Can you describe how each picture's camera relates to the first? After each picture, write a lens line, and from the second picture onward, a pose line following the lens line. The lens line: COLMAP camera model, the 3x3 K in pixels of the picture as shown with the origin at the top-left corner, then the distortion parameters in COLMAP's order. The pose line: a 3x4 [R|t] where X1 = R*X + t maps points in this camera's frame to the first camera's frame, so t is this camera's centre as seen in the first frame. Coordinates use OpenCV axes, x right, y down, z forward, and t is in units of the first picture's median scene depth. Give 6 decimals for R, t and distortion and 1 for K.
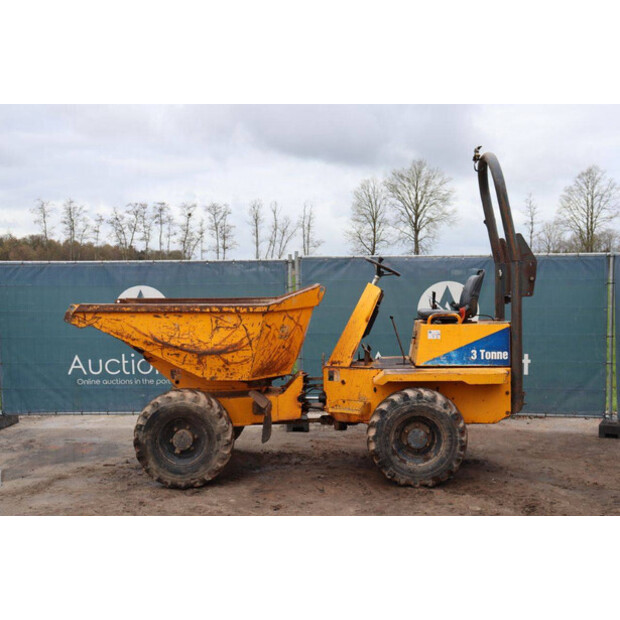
lens RADIAL K [[818.5, 0, 310.0], [0, 818.5, 310.0], [0, 0, 1]] dist [0.039916, 0.073904]
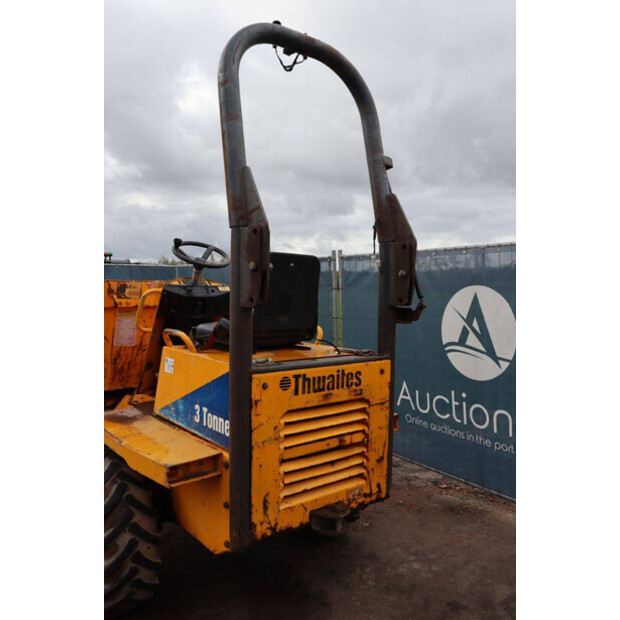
lens RADIAL K [[518.5, 0, 310.0], [0, 518.5, 310.0], [0, 0, 1]] dist [-0.159962, 0.142929]
pose [[0.674685, 0.048099, -0.736537, 0.504260], [-0.048538, 0.998606, 0.020751, -0.022503], [0.736508, 0.021750, 0.676079, 0.862910]]
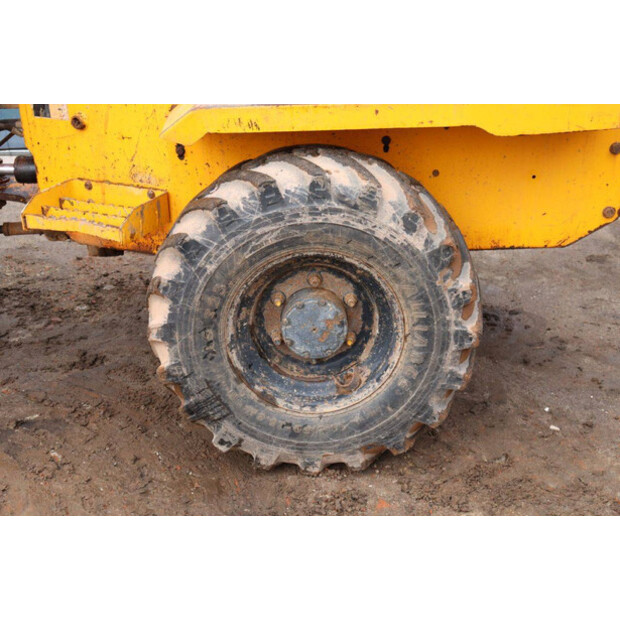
lens RADIAL K [[974.6, 0, 310.0], [0, 974.6, 310.0], [0, 0, 1]] dist [0.125539, 0.046523]
pose [[0.997602, -0.038943, 0.057211, 0.108762], [0.016043, 0.934268, 0.356210, 0.025726], [-0.067322, -0.354438, 0.932653, 0.669789]]
